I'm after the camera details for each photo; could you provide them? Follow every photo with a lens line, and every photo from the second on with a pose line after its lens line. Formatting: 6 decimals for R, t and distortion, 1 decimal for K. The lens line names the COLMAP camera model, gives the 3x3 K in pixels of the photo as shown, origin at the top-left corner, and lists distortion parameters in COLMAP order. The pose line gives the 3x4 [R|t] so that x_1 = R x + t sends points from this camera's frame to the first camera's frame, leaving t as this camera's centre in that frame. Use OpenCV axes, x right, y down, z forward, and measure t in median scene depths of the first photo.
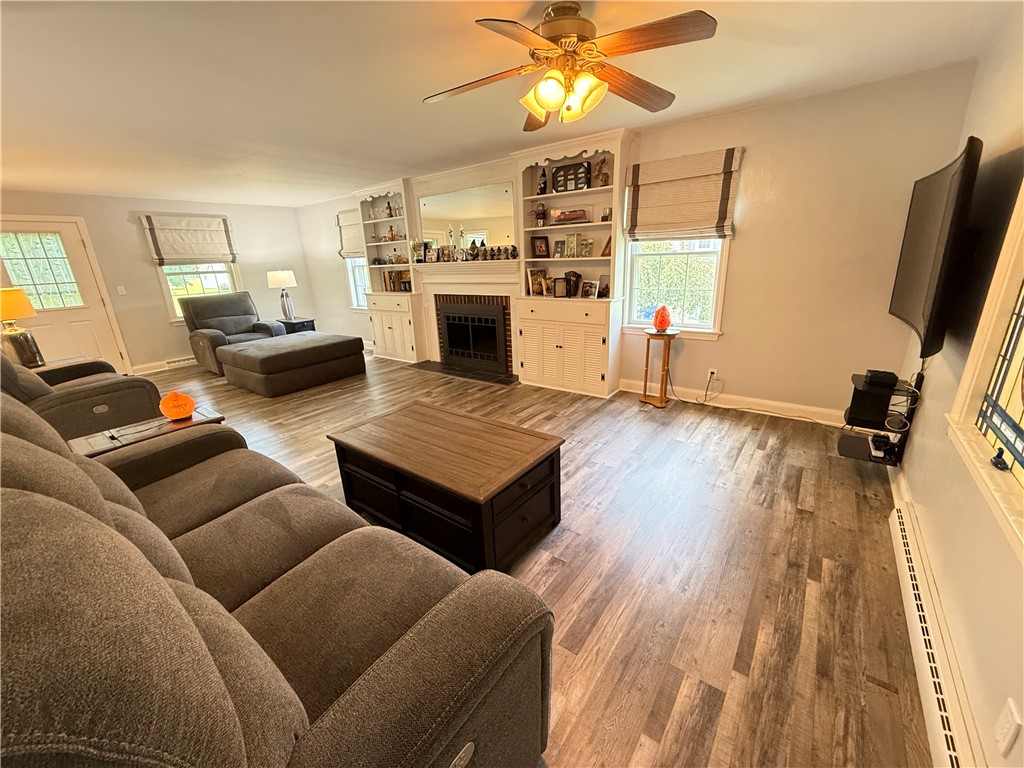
lens RADIAL K [[408.2, 0, 511.1], [0, 408.2, 384.6], [0, 0, 1]] dist [-0.001304, -0.000009]
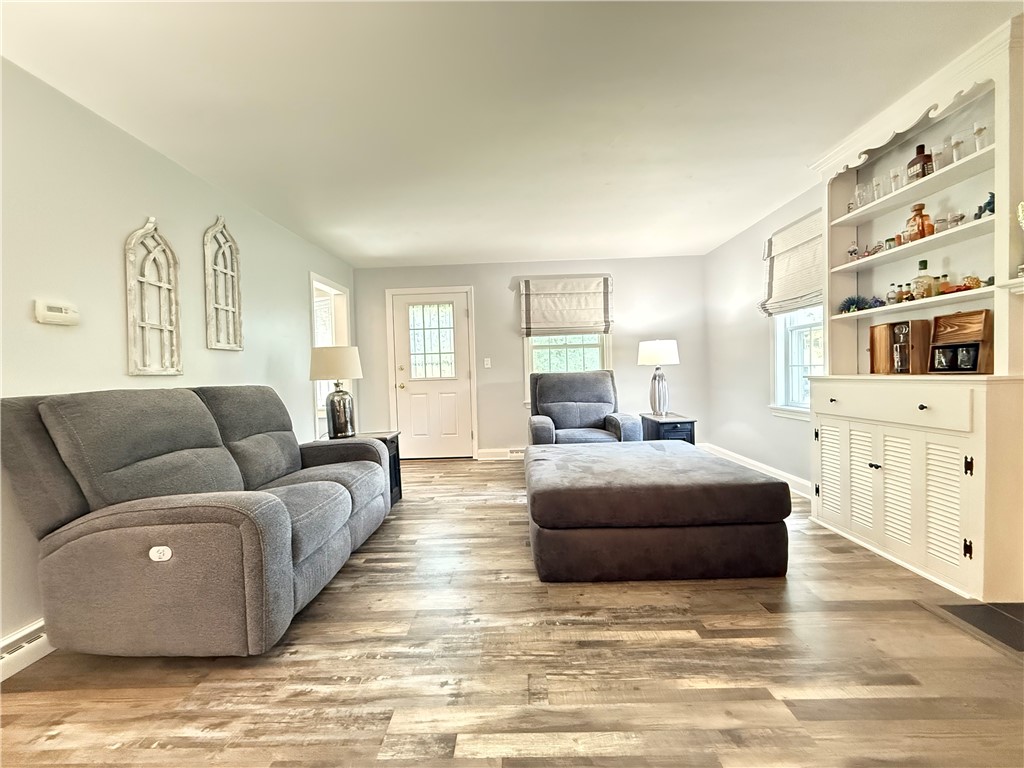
lens RADIAL K [[408.2, 0, 511.1], [0, 408.2, 384.6], [0, 0, 1]] dist [-0.001304, -0.000009]
pose [[0.588718, 0.046178, -0.807018, -0.242233], [-0.235158, 0.964970, -0.116331, -0.110122], [0.773377, 0.258264, 0.578955, 0.626241]]
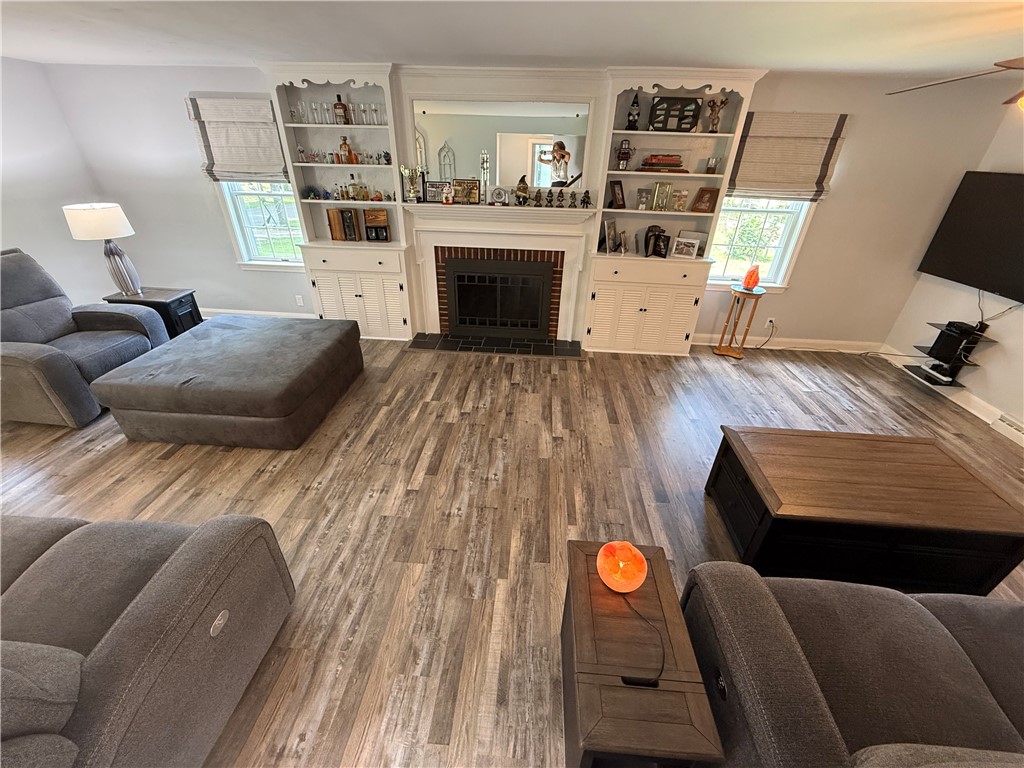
lens RADIAL K [[408.2, 0, 511.1], [0, 408.2, 384.6], [0, 0, 1]] dist [-0.001304, -0.000009]
pose [[0.838290, -0.221488, 0.498210, -0.571179], [0.106954, 0.962818, 0.248076, -0.170910], [-0.534631, -0.154674, 0.830810, 0.313581]]
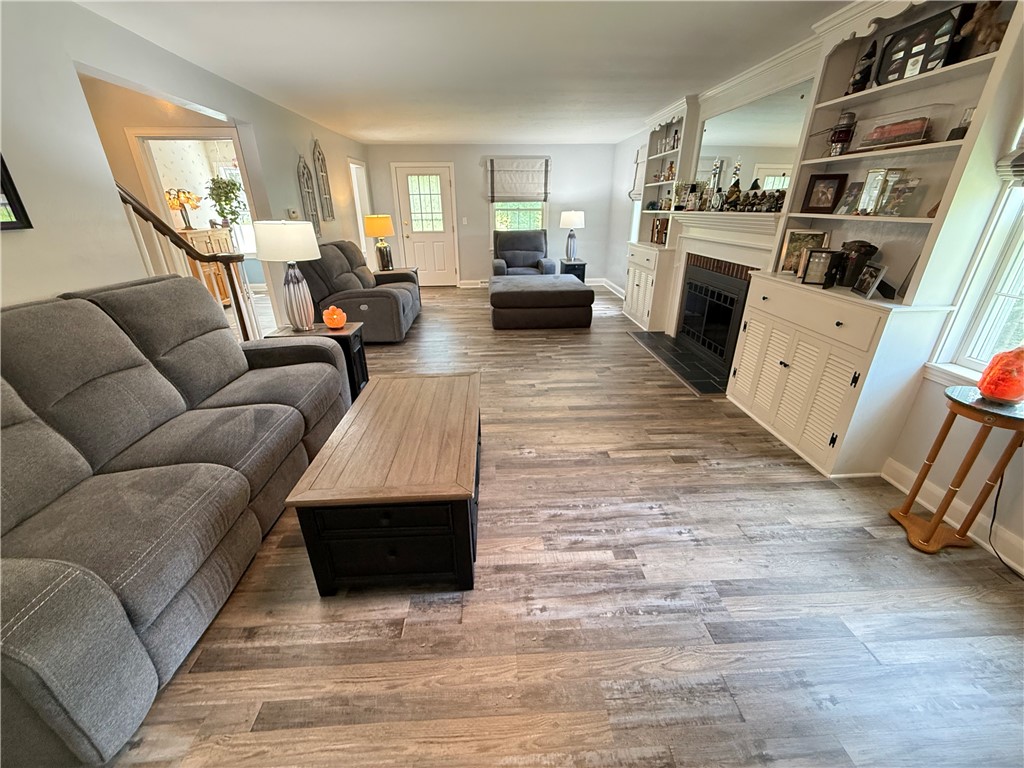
lens RADIAL K [[408.2, 0, 511.1], [0, 408.2, 384.6], [0, 0, 1]] dist [-0.001304, -0.000009]
pose [[0.644105, 0.340104, -0.685170, 0.251656], [-0.247553, 0.940198, 0.233978, -0.093768], [0.723772, 0.018909, 0.689780, 0.247534]]
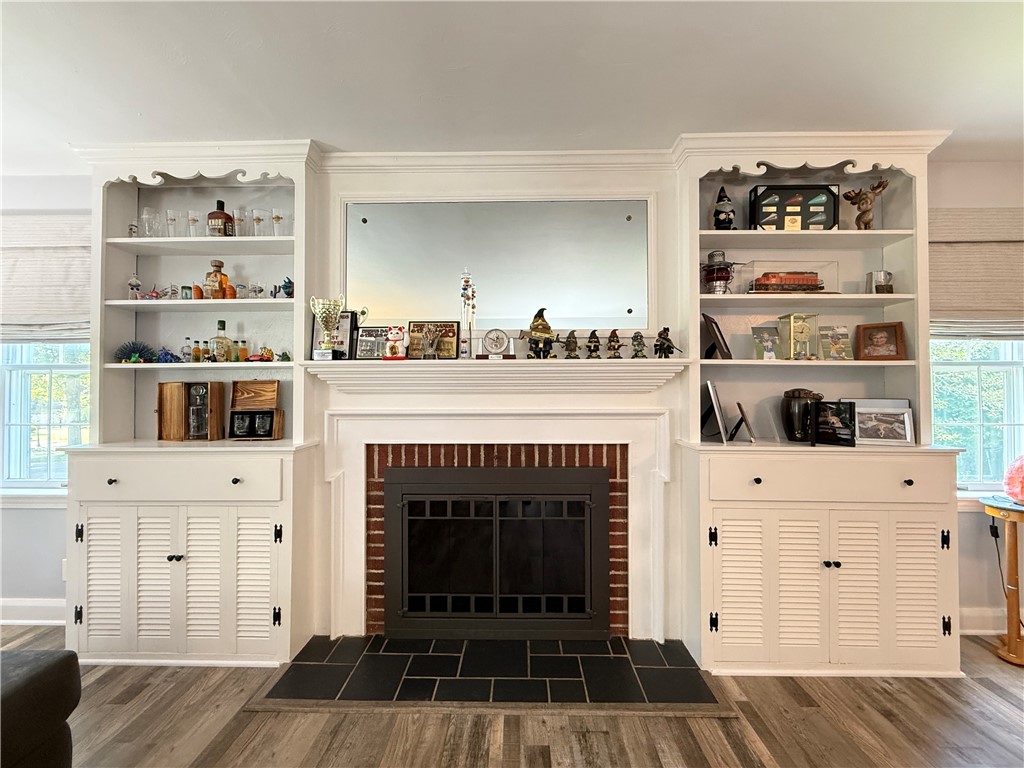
lens RADIAL K [[407.1, 0, 512.0], [0, 407.1, 384.0], [0, 0, 1]] dist [-0.001026, -0.000415]
pose [[0.808058, 0.047146, 0.587214, -0.345760], [0.145546, 0.949914, -0.276550, -0.175471], [-0.570841, 0.308935, 0.760723, 0.723878]]
